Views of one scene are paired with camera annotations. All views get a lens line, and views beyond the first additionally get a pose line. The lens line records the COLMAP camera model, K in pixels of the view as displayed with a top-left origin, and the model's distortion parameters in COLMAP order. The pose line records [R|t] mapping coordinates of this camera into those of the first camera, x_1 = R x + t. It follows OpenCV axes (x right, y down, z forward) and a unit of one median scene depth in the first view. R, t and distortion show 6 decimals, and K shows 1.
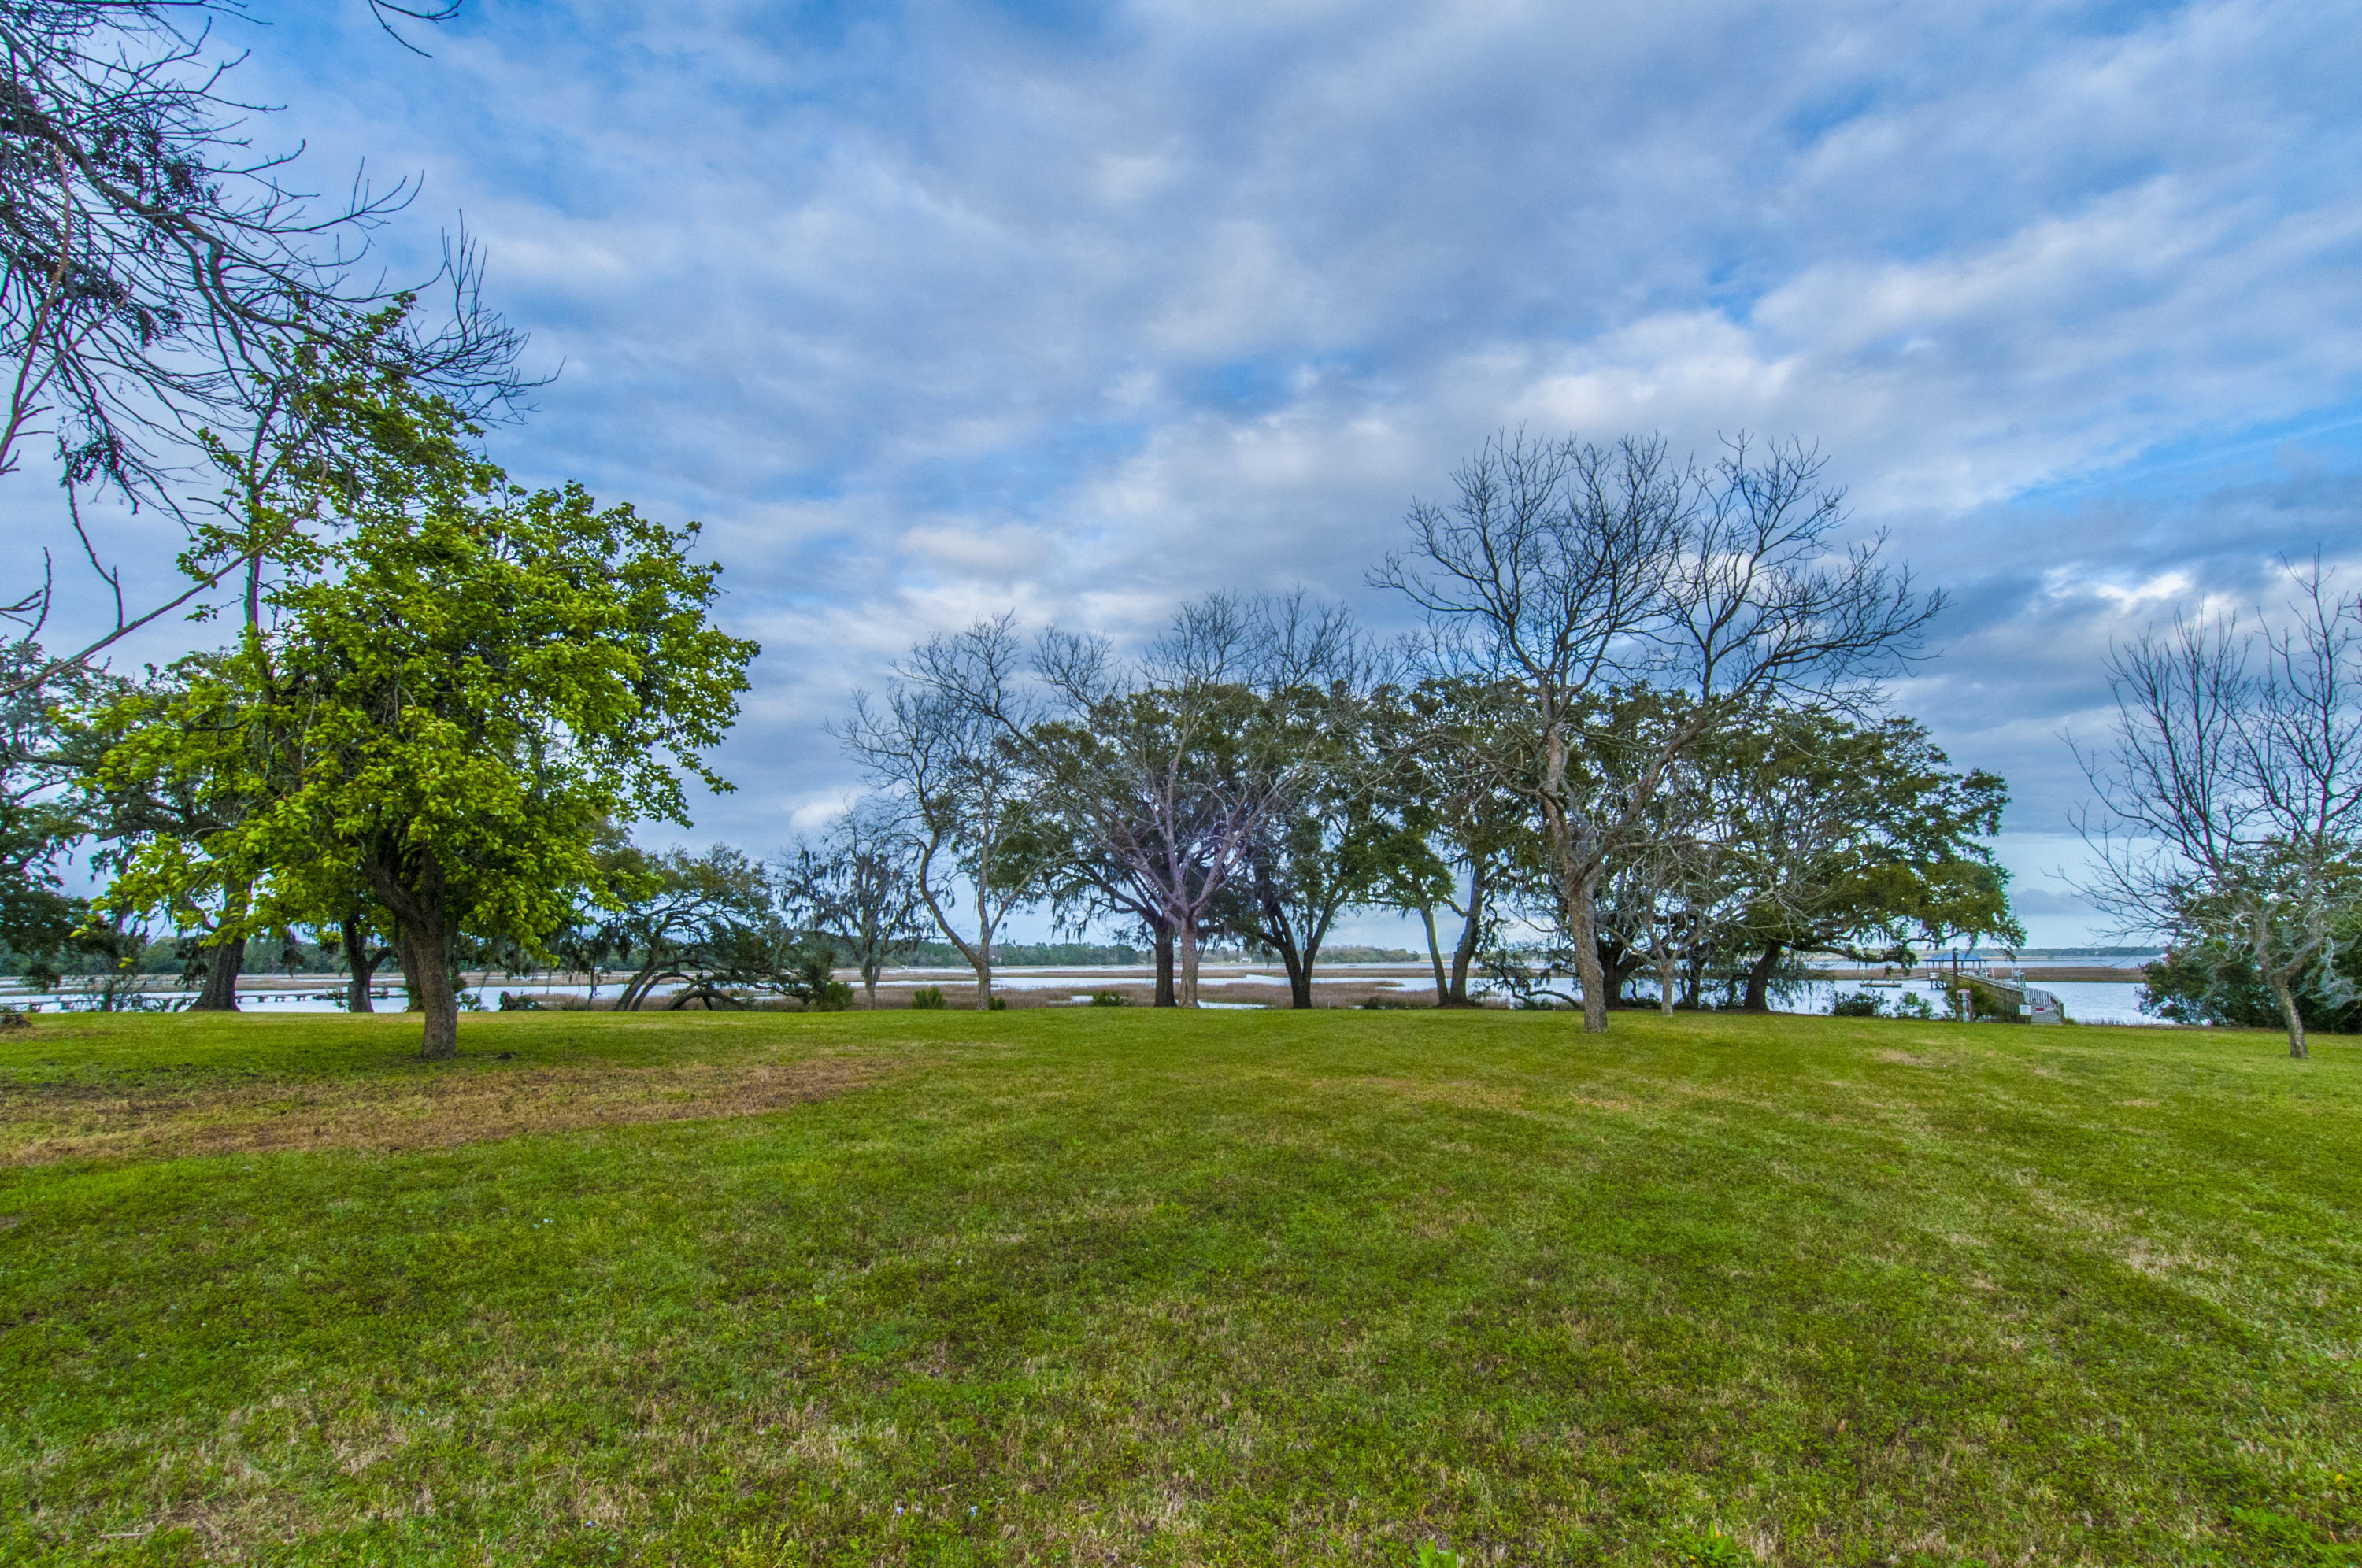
lens RADIAL K [[1300.5, 0, 1182.3], [0, 1300.5, 820.4], [0, 0, 1]] dist [0.000098, -0.000093]
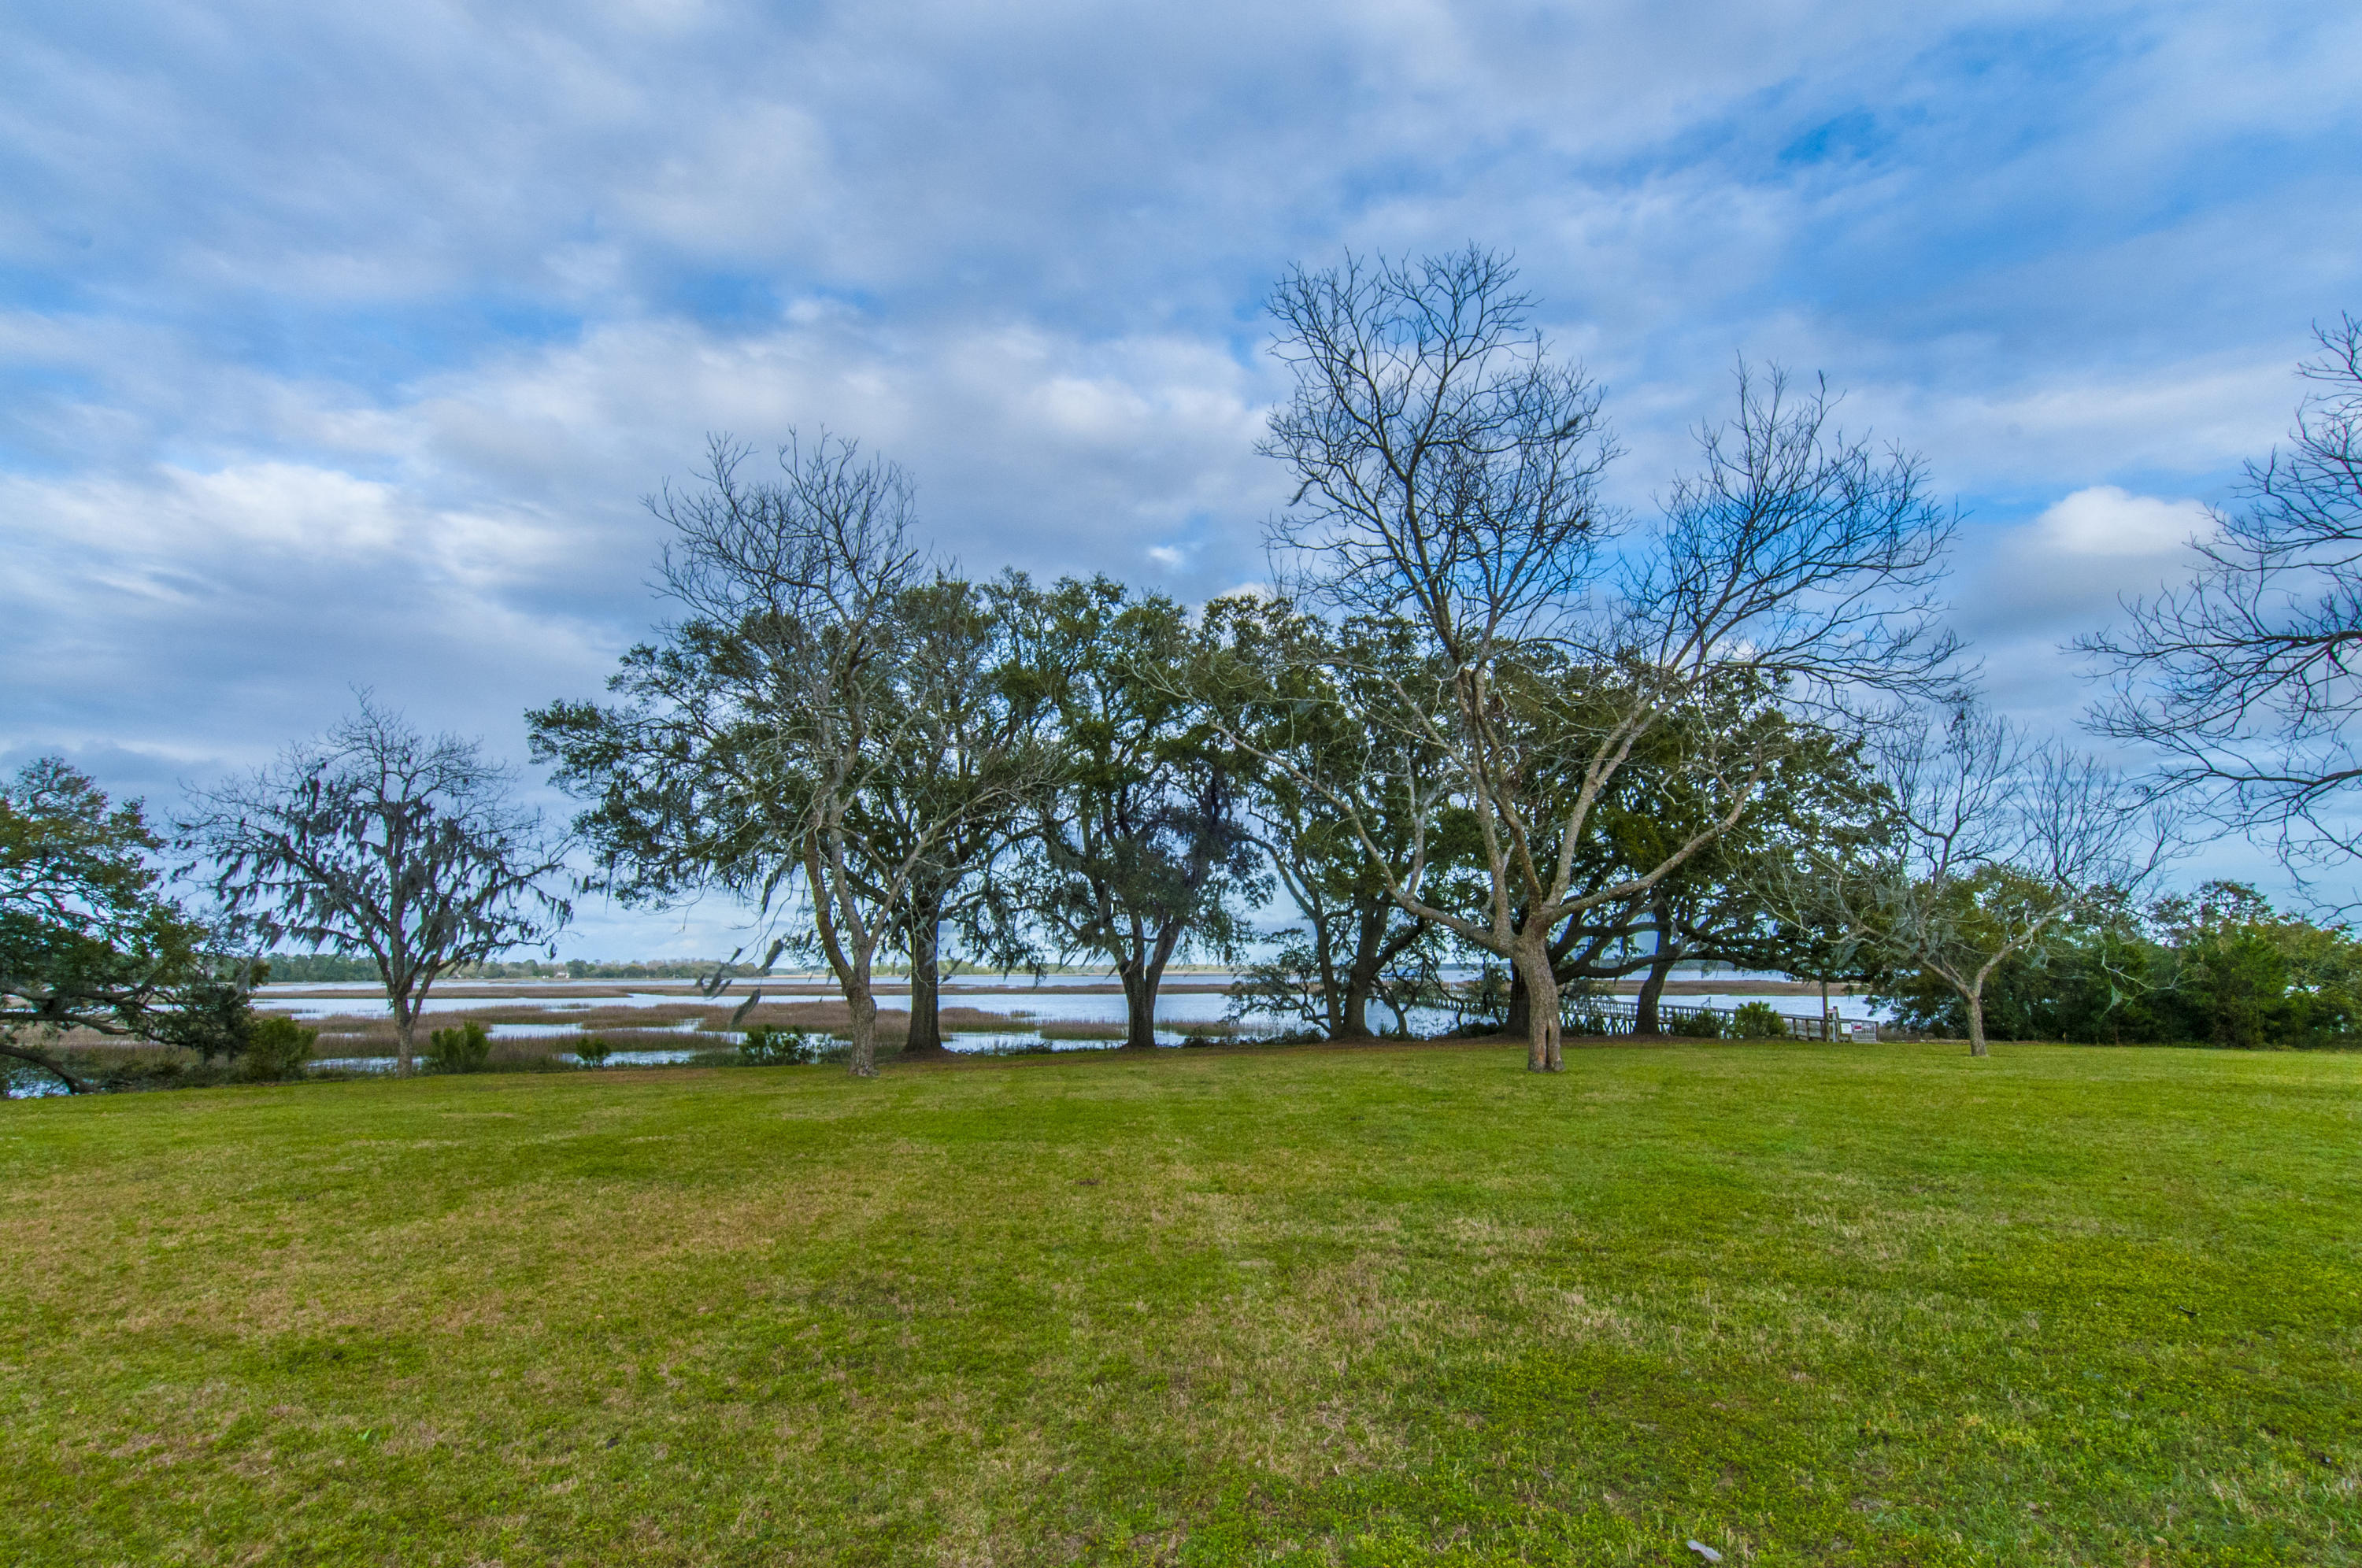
lens RADIAL K [[1300.5, 0, 1182.3], [0, 1300.5, 820.4], [0, 0, 1]] dist [0.000098, -0.000093]
pose [[0.864083, 0.063488, 0.499330, -0.101920], [-0.056682, 0.997977, -0.028802, 0.014335], [-0.500148, -0.003416, 0.865933, 0.111988]]
